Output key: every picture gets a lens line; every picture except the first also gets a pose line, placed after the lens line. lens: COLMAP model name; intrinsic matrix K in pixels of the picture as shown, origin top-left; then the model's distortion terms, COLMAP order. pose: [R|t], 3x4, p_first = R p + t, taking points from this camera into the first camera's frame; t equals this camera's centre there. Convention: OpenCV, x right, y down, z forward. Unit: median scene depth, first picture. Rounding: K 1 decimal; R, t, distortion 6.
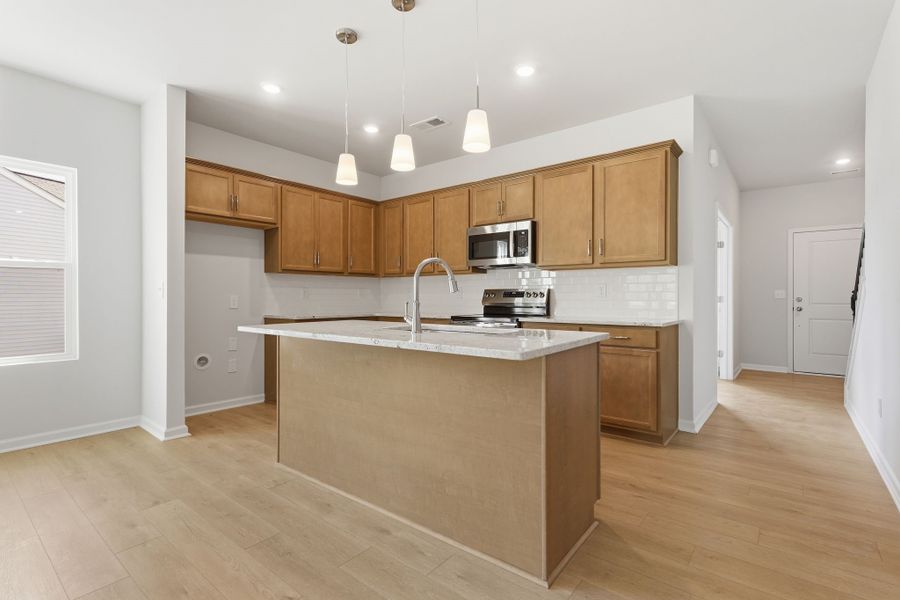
lens RADIAL K [[423.6, 0, 452.7], [0, 423.6, 294.8], [0, 0, 1]] dist [0.004360, 0.001351]
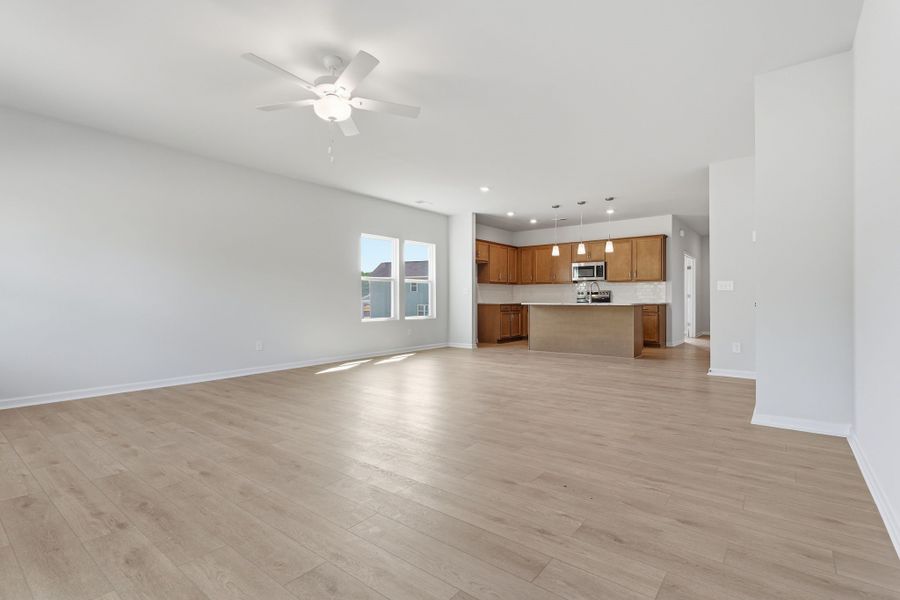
lens RADIAL K [[423.6, 0, 452.0], [0, 423.6, 297.5], [0, 0, 1]] dist [0.004360, 0.001351]
pose [[0.999942, -0.000197, 0.010762, -0.731490], [0.000195, 1.000000, 0.000206, 0.025119], [-0.010762, -0.000204, 0.999942, -1.434372]]
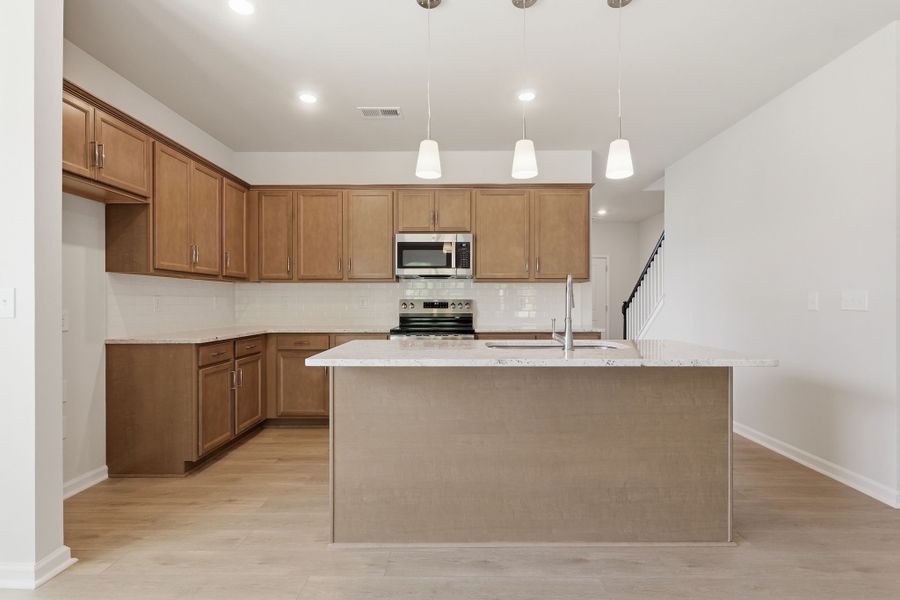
lens RADIAL K [[423.6, 0, 451.3], [0, 423.6, 303.3], [0, 0, 1]] dist [0.004360, 0.001351]
pose [[0.788503, -0.002272, 0.615027, -0.522474], [-0.002193, 0.999976, 0.006505, -0.013982], [-0.615027, -0.006478, 0.788479, 0.230720]]
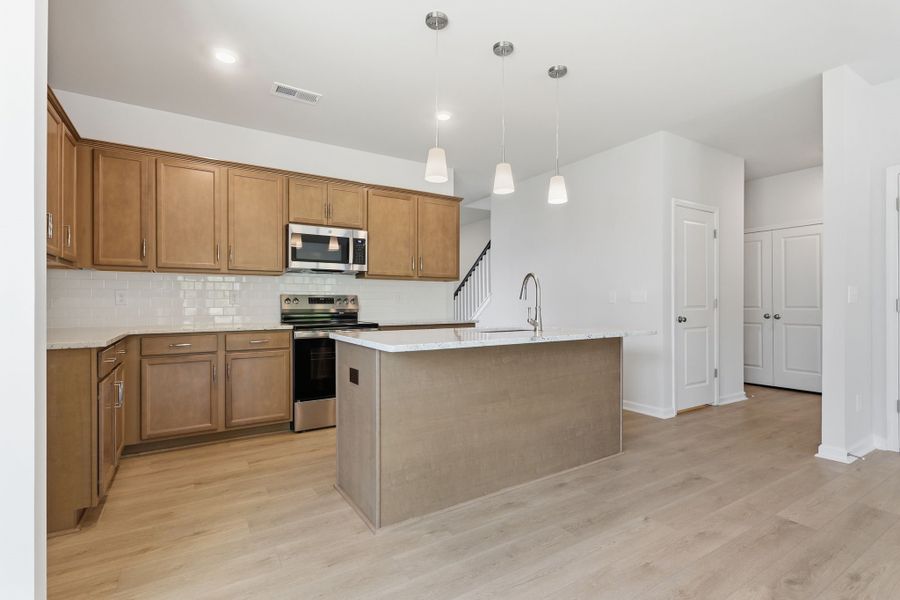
lens RADIAL K [[423.6, 0, 450.0], [0, 423.6, 302.9], [0, 0, 1]] dist [0.004360, 0.001351]
pose [[0.328192, 0.000012, 0.944611, -0.799969], [-0.003533, 0.999993, 0.001215, 0.002169], [-0.944604, -0.003737, 0.328190, 0.483608]]
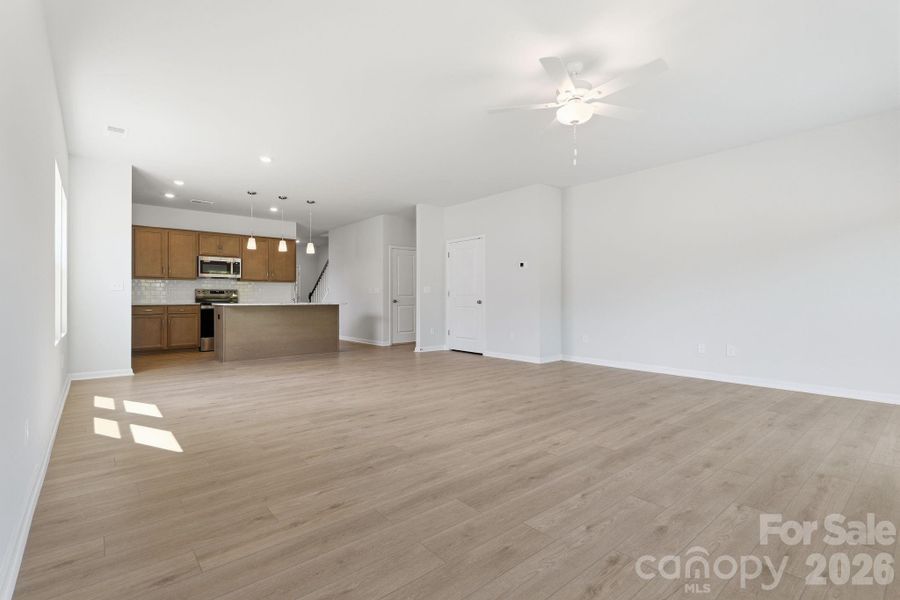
lens RADIAL K [[423.6, 0, 449.9], [0, 423.6, 293.6], [0, 0, 1]] dist [0.004360, 0.001351]
pose [[0.187998, 0.013359, 0.982079, -1.861567], [-0.002735, 0.999911, -0.013078, 0.032343], [-0.982166, -0.000227, 0.188018, -0.491895]]
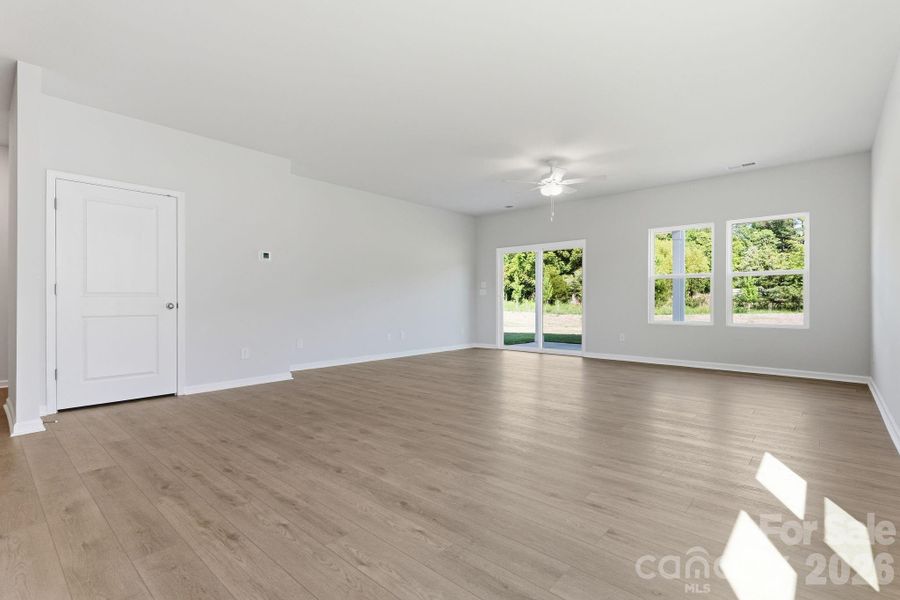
lens RADIAL K [[423.6, 0, 451.9], [0, 423.6, 304.4], [0, 0, 1]] dist [0.004360, 0.001351]
pose [[-0.999262, 0.001120, 0.038408, -0.676636], [0.001207, 0.999997, 0.002242, 0.040598], [-0.038405, 0.002287, -0.999260, 0.896067]]
